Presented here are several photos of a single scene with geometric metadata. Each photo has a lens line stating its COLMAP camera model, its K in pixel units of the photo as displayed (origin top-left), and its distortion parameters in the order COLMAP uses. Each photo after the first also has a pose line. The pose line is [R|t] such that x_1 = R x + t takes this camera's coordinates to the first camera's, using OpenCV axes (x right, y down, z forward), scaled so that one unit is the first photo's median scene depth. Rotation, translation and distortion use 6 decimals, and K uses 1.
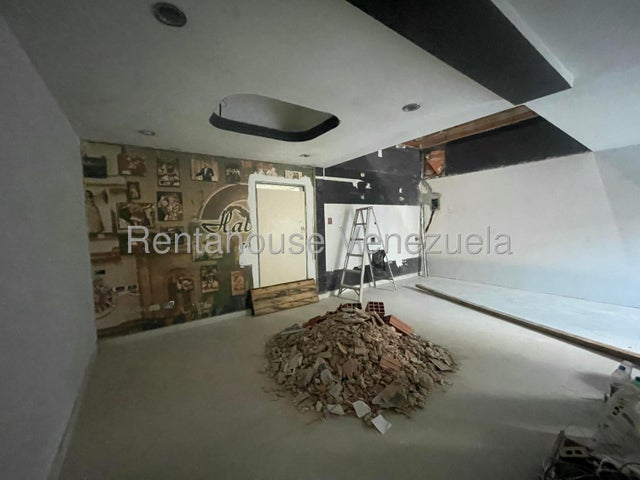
lens RADIAL K [[258.6, 0, 319.2], [0, 258.6, 241.1], [0, 0, 1]] dist [-0.008222, 0.002011]
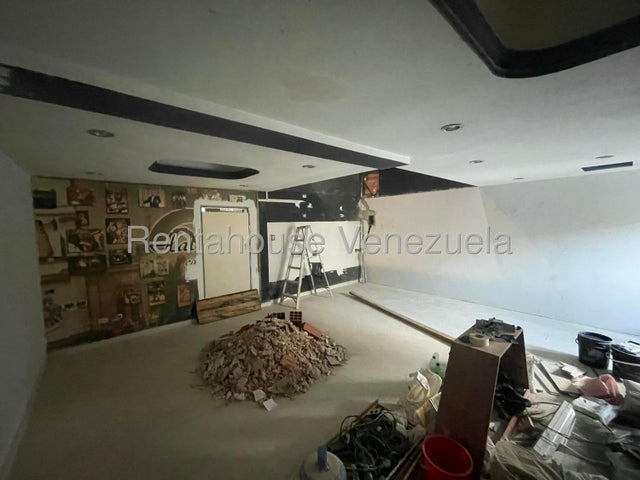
lens RADIAL K [[258.6, 0, 320.6], [0, 258.6, 241.1], [0, 0, 1]] dist [-0.008222, 0.002011]
pose [[0.994275, 0.003909, 0.106784, 0.175762], [-0.004184, 0.999988, 0.002355, -0.091202], [-0.106773, -0.002789, 0.994279, -0.207861]]
